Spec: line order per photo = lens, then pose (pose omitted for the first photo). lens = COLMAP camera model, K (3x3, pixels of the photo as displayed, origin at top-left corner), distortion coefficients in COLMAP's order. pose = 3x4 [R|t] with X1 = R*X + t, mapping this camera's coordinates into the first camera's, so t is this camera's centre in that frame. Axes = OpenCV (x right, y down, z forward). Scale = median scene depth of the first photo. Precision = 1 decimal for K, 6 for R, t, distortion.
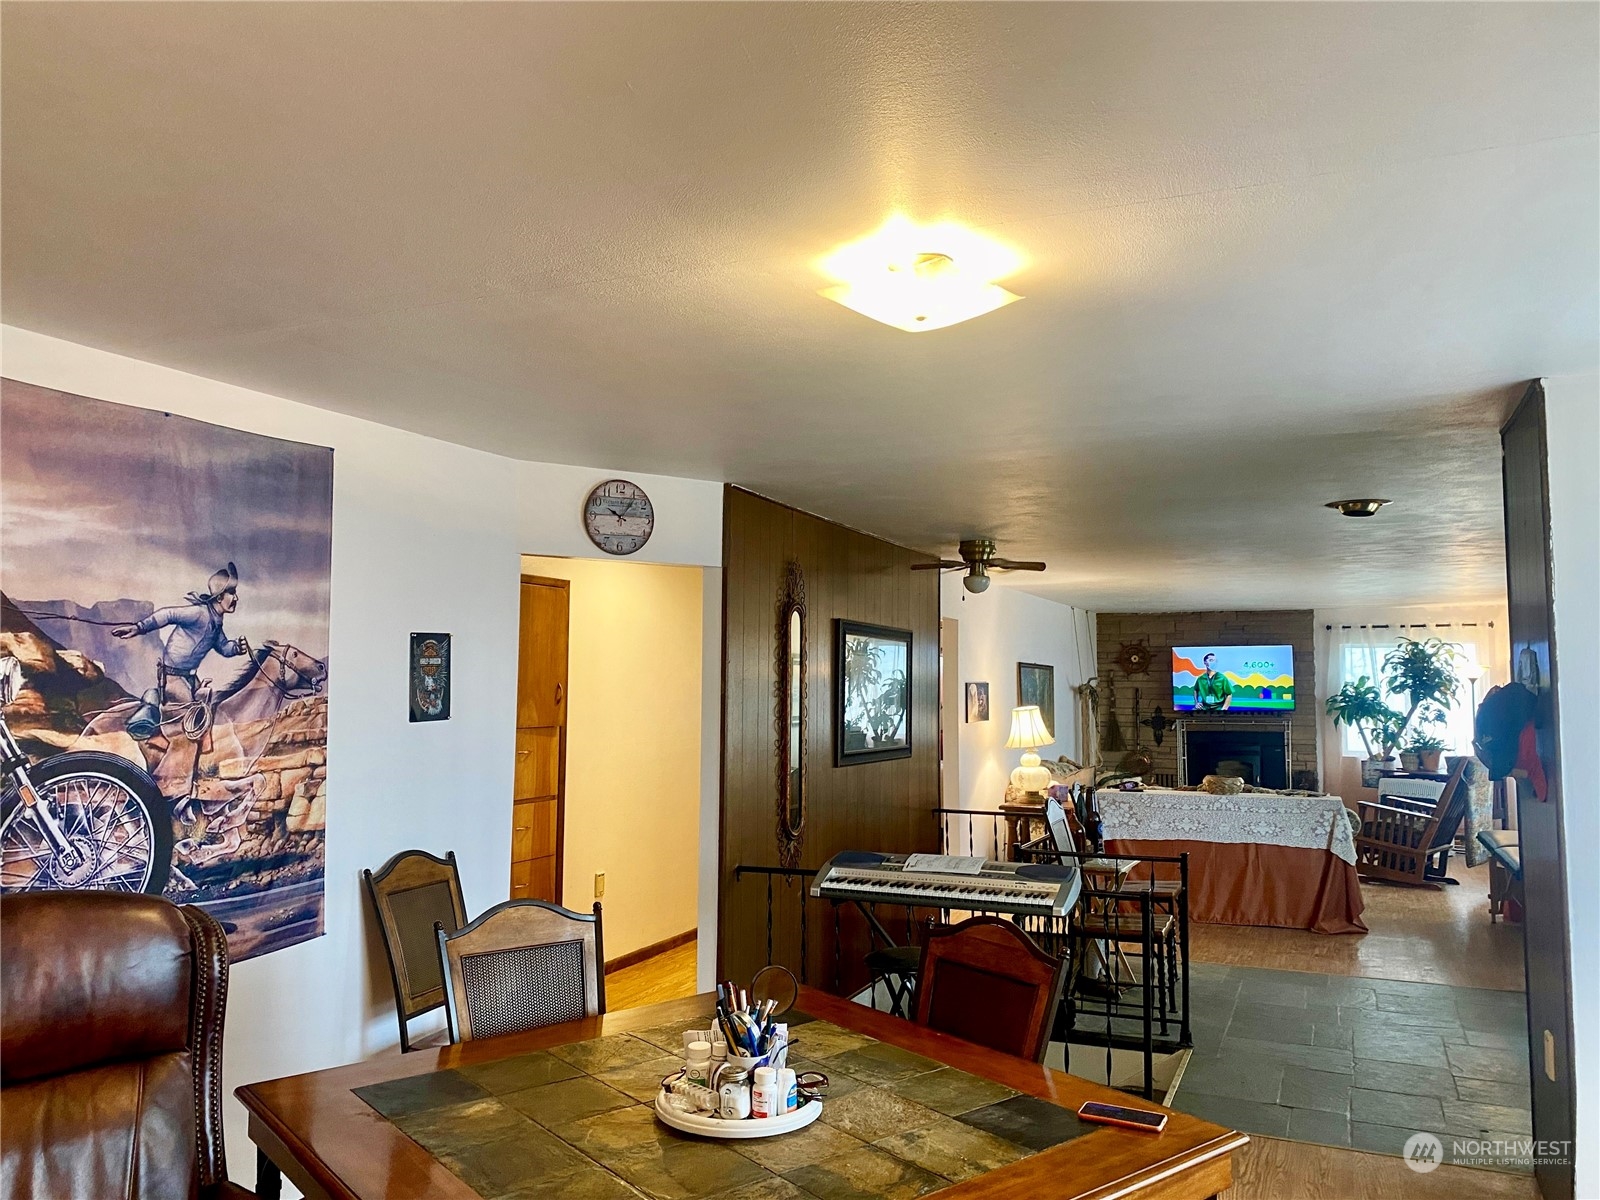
lens RADIAL K [[1203.6, 0, 800.0], [0, 1203.6, 600.0], [0, 0, 1]] dist [-0.113697, -0.002408]
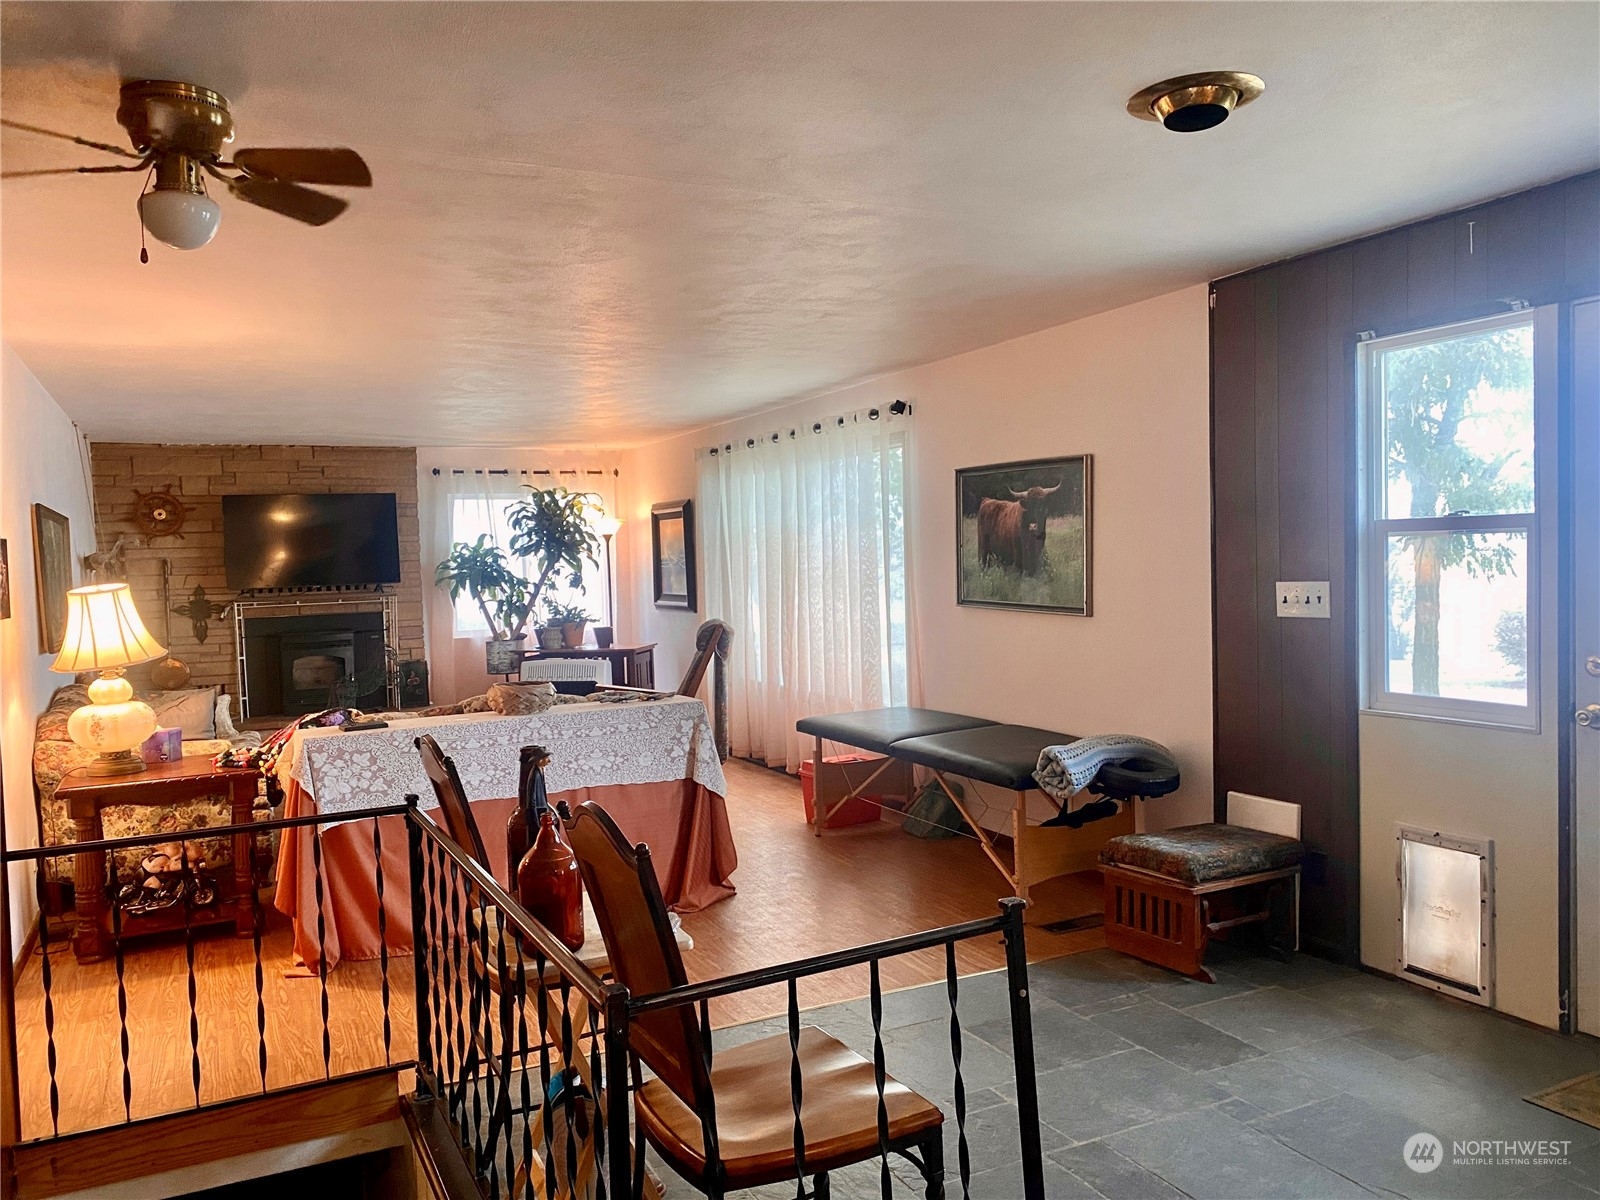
lens RADIAL K [[1196.5, 0, 800.0], [0, 1196.5, 600.0], [0, 0, 1]] dist [0.008860, -0.004824]
pose [[0.632294, -0.061627, 0.772273, -0.008159], [-0.014561, 0.995710, 0.091379, 0.032688], [-0.774591, -0.069023, 0.628684, 0.330829]]
